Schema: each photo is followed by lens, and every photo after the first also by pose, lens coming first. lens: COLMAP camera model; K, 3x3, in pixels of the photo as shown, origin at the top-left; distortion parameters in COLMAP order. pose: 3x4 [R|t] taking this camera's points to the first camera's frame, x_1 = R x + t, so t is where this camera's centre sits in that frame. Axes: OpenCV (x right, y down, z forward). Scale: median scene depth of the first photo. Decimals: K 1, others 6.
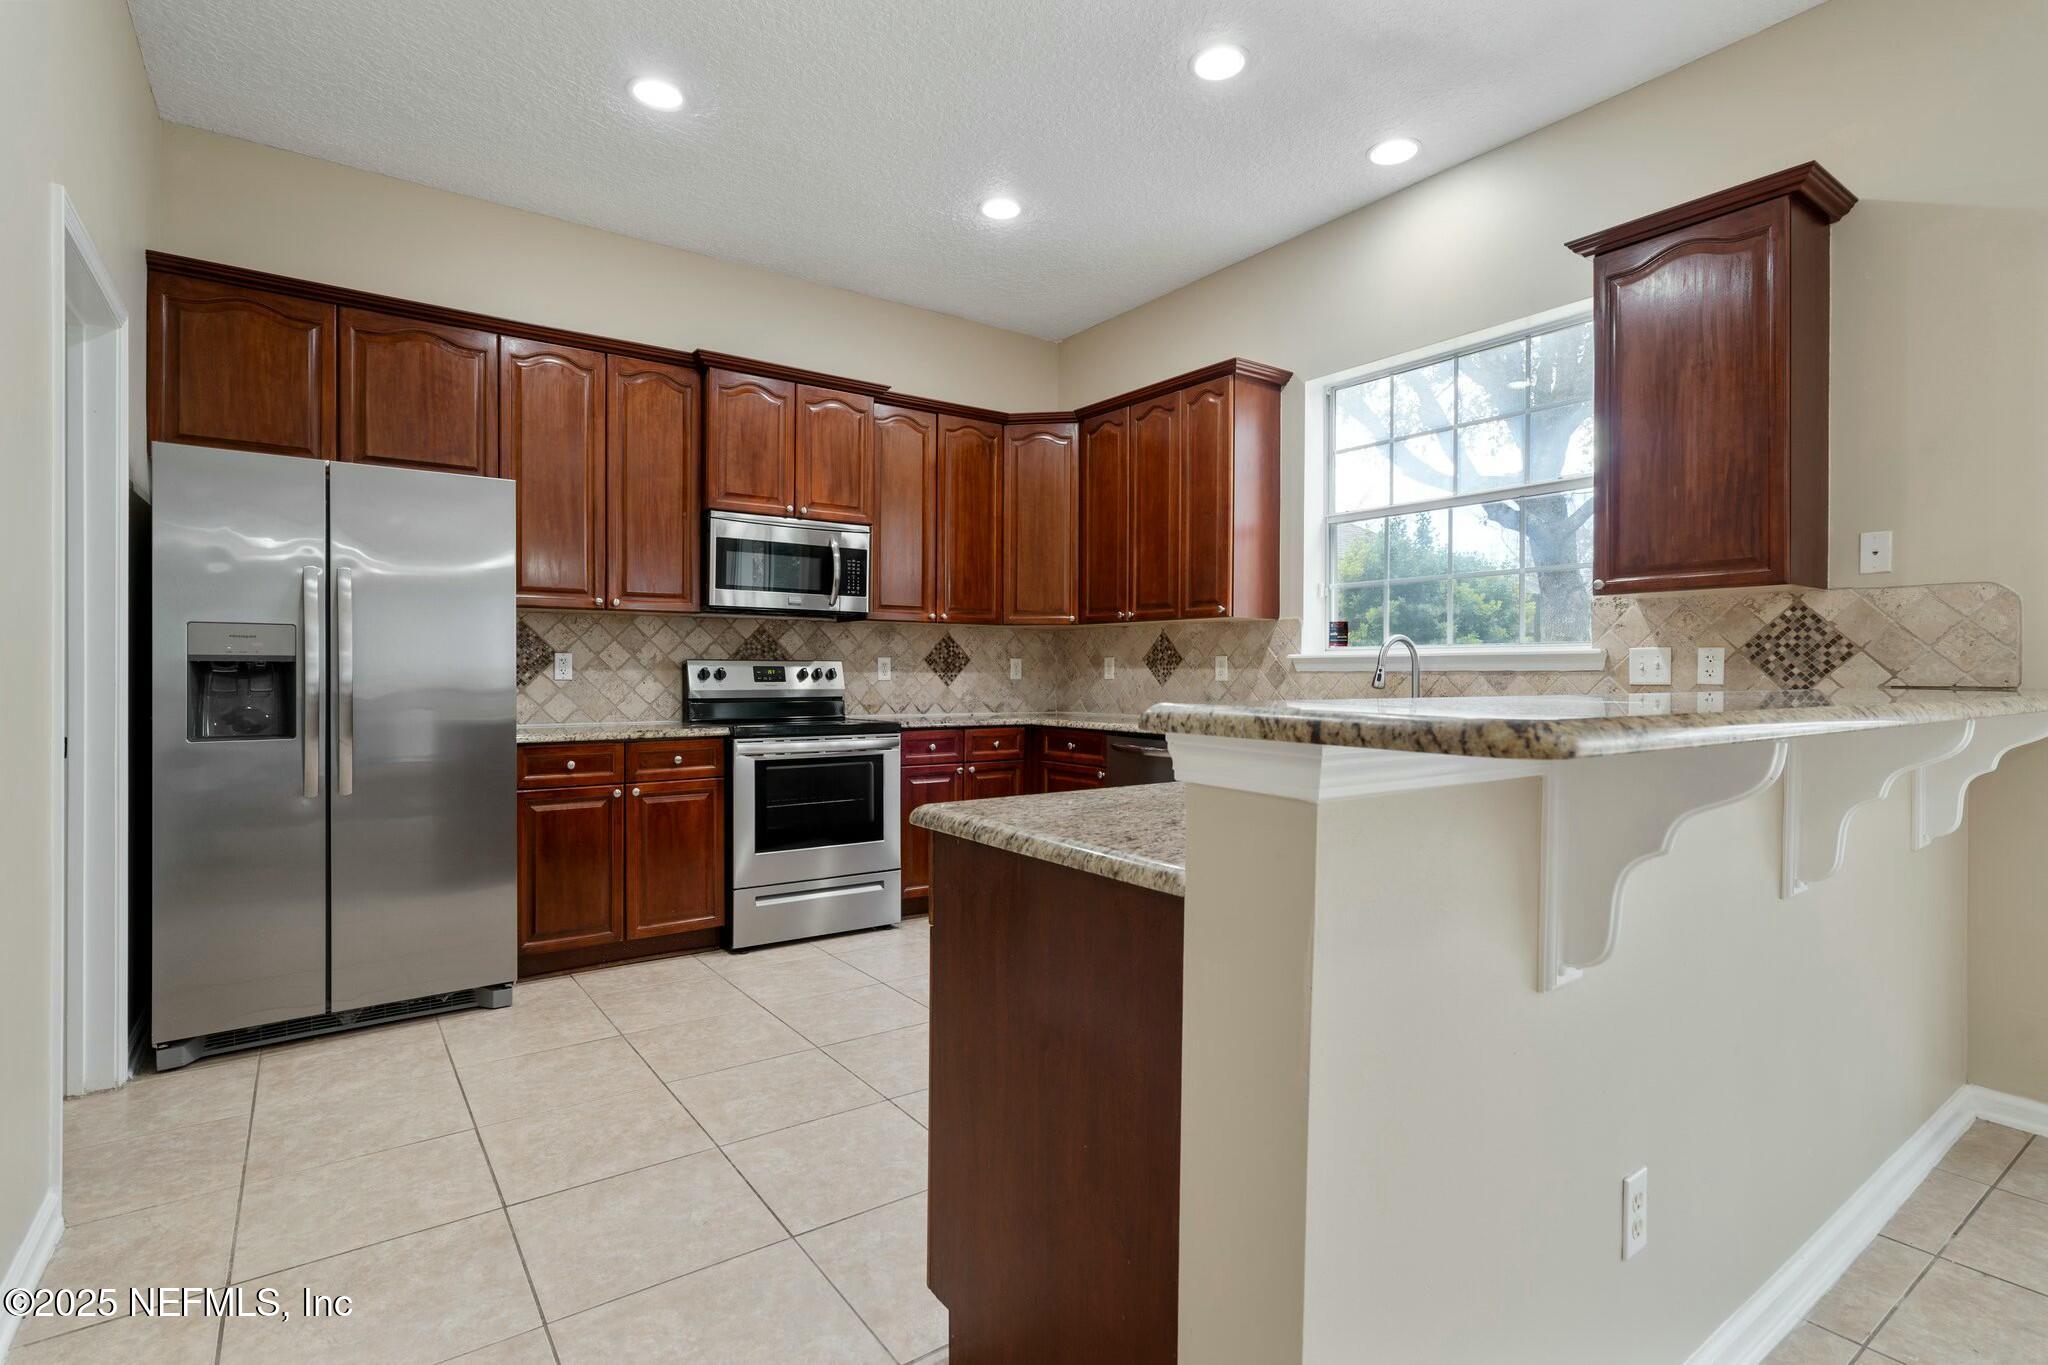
lens RADIAL K [[984.0, 0, 1025.1], [0, 984.0, 674.8], [0, 0, 1]] dist [-0.001481, 0.000955]
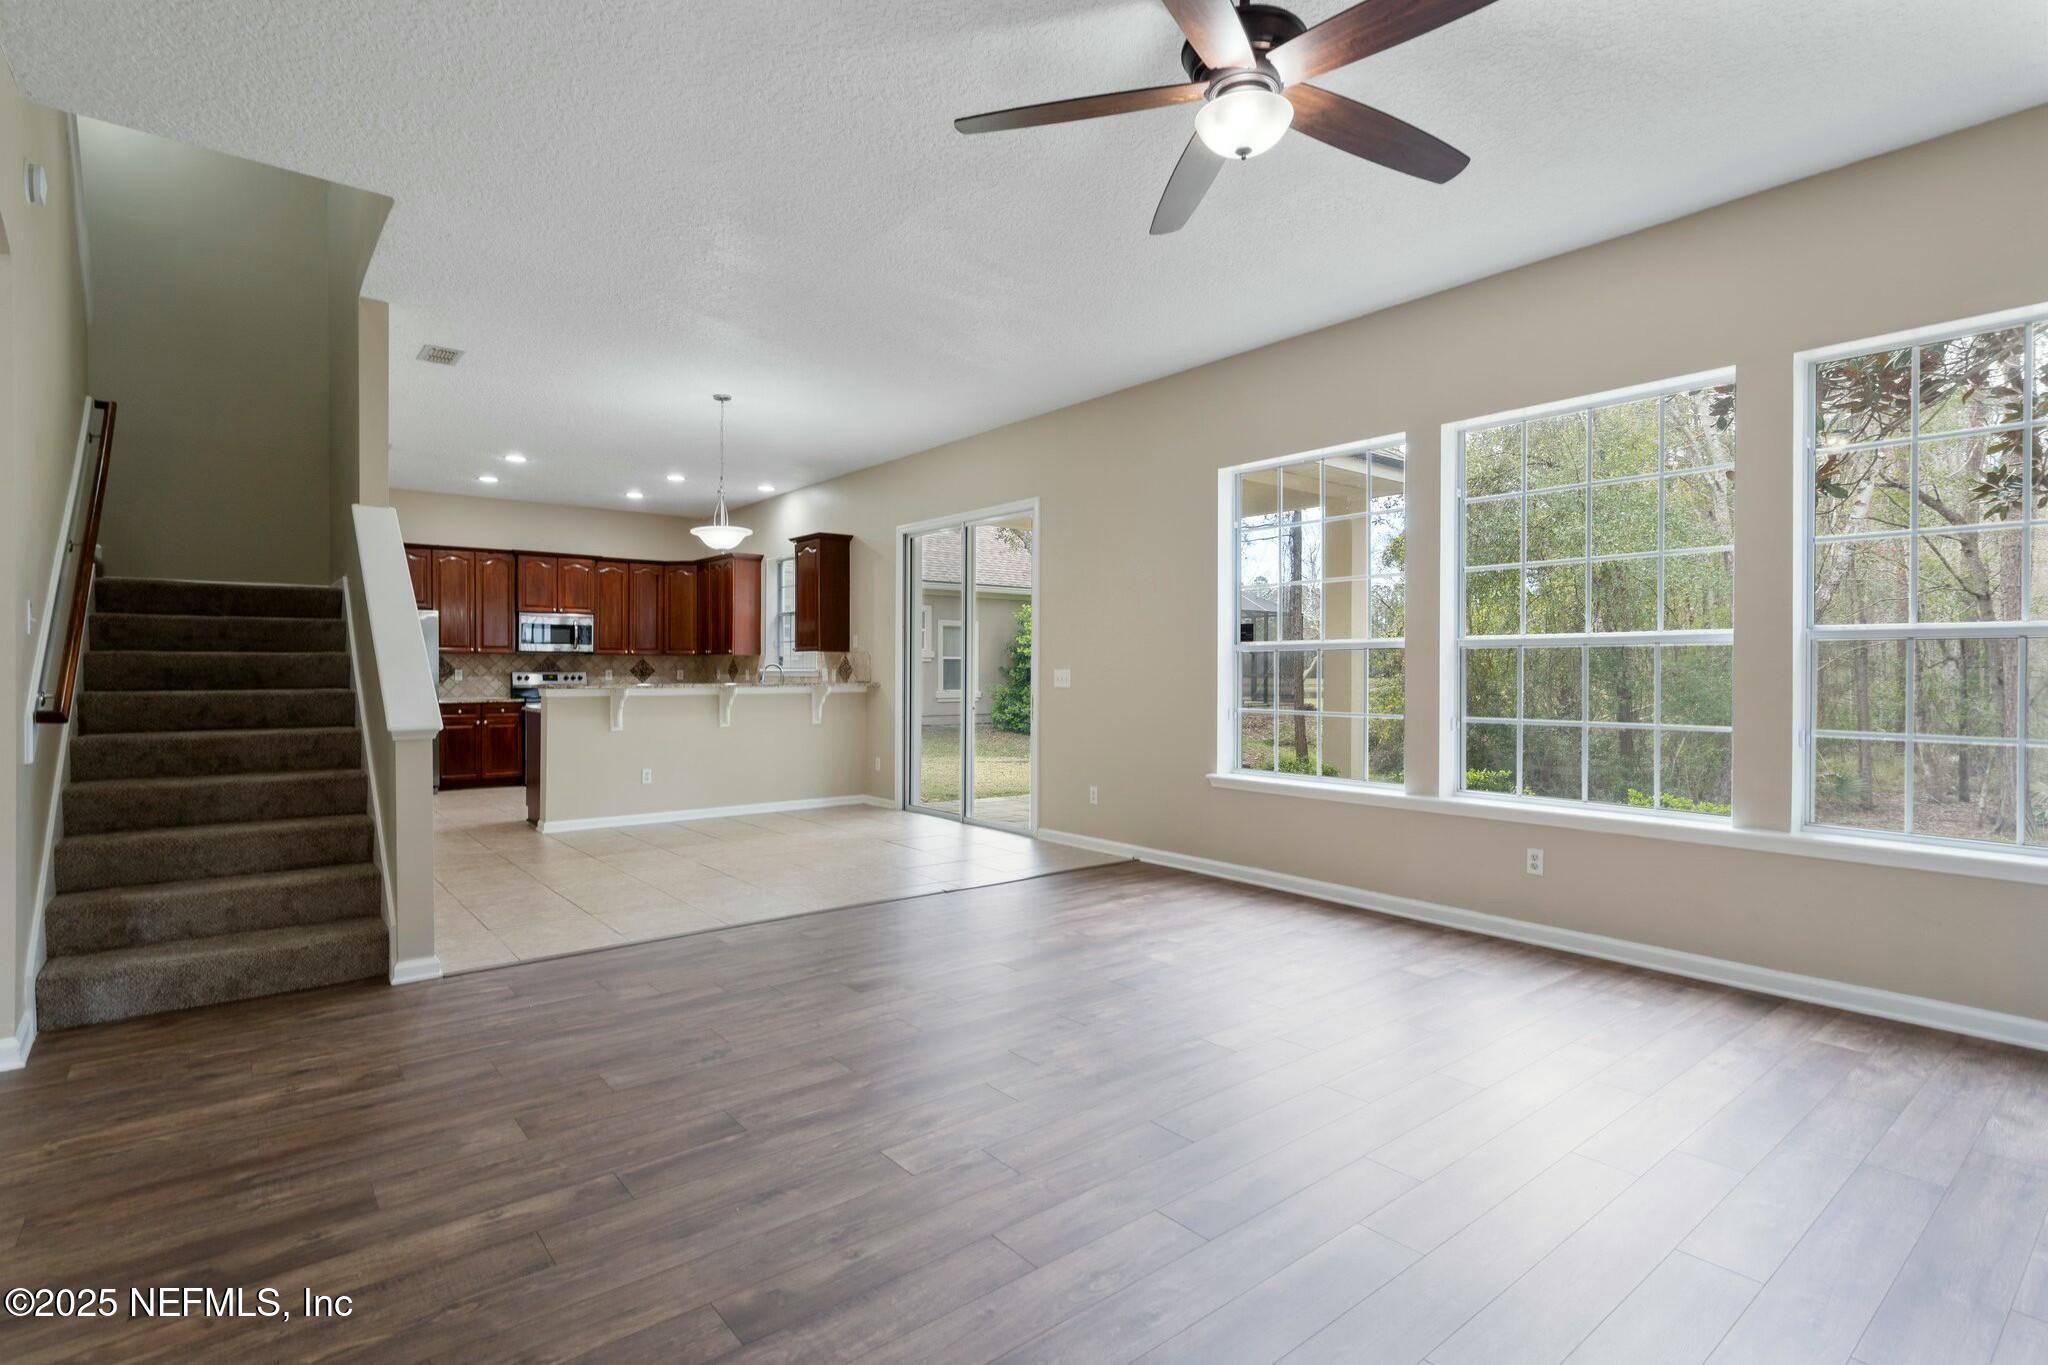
lens RADIAL K [[984.0, 0, 1015.7], [0, 984.0, 671.7], [0, 0, 1]] dist [-0.001481, 0.000955]
pose [[0.998472, -0.001388, 0.055250, 0.818319], [0.001523, 0.999996, -0.002414, -0.008678], [-0.055247, 0.002495, 0.998470, -1.597575]]
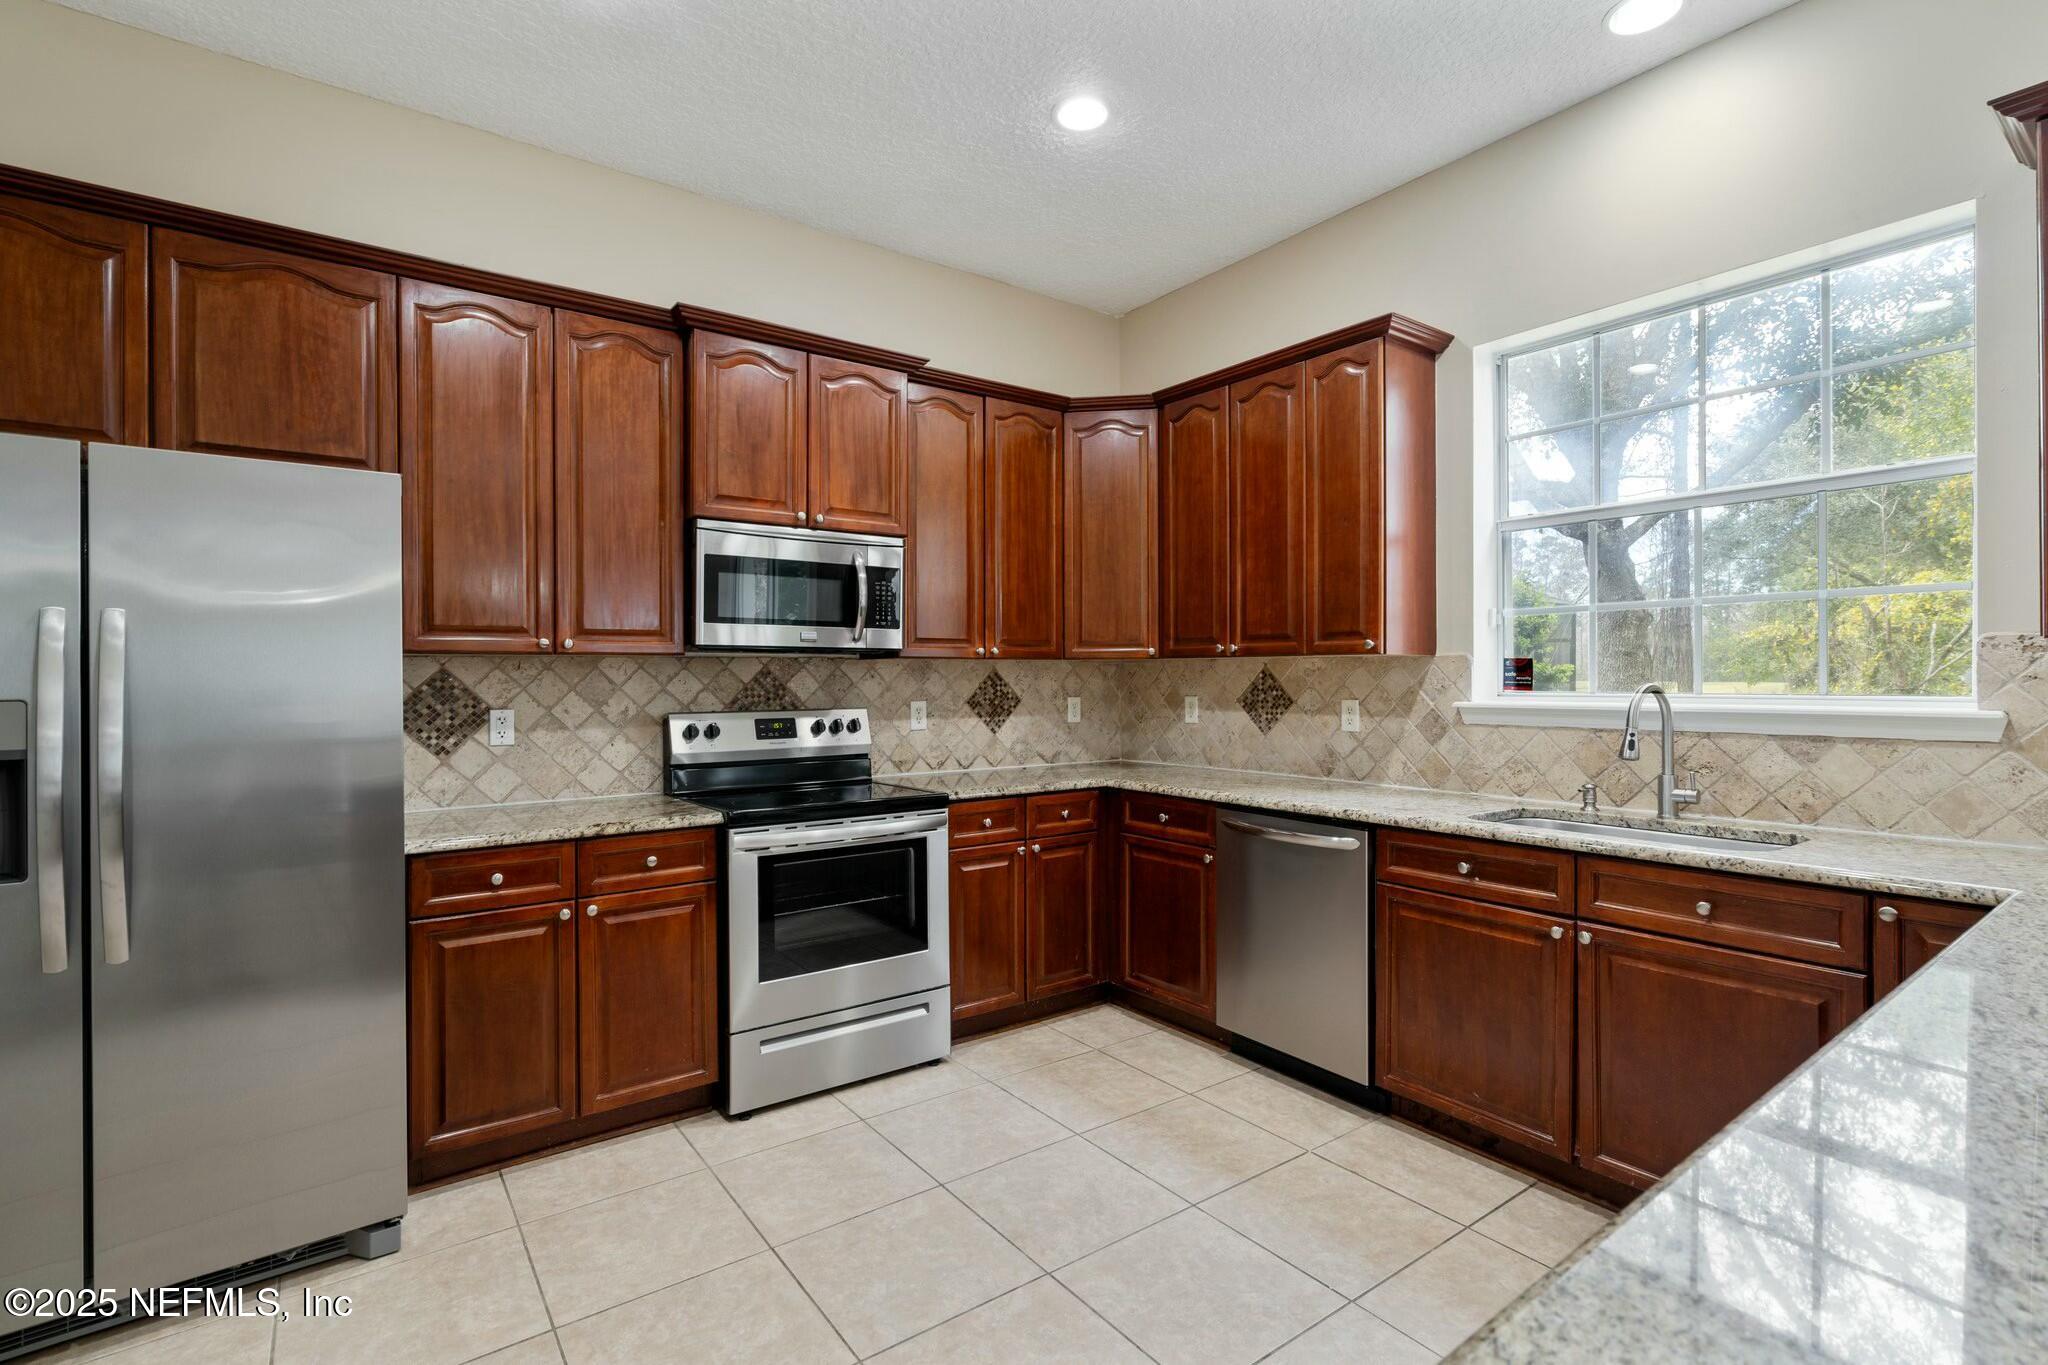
lens RADIAL K [[949.2, 0, 1026.6], [0, 949.2, 675.1], [0, 0, 1]] dist [-0.001510, 0.001071]
pose [[0.999937, -0.007682, 0.008133, -0.075734], [0.007723, 0.999957, -0.005037, -0.042858], [-0.008093, 0.005100, 0.999954, 0.278207]]
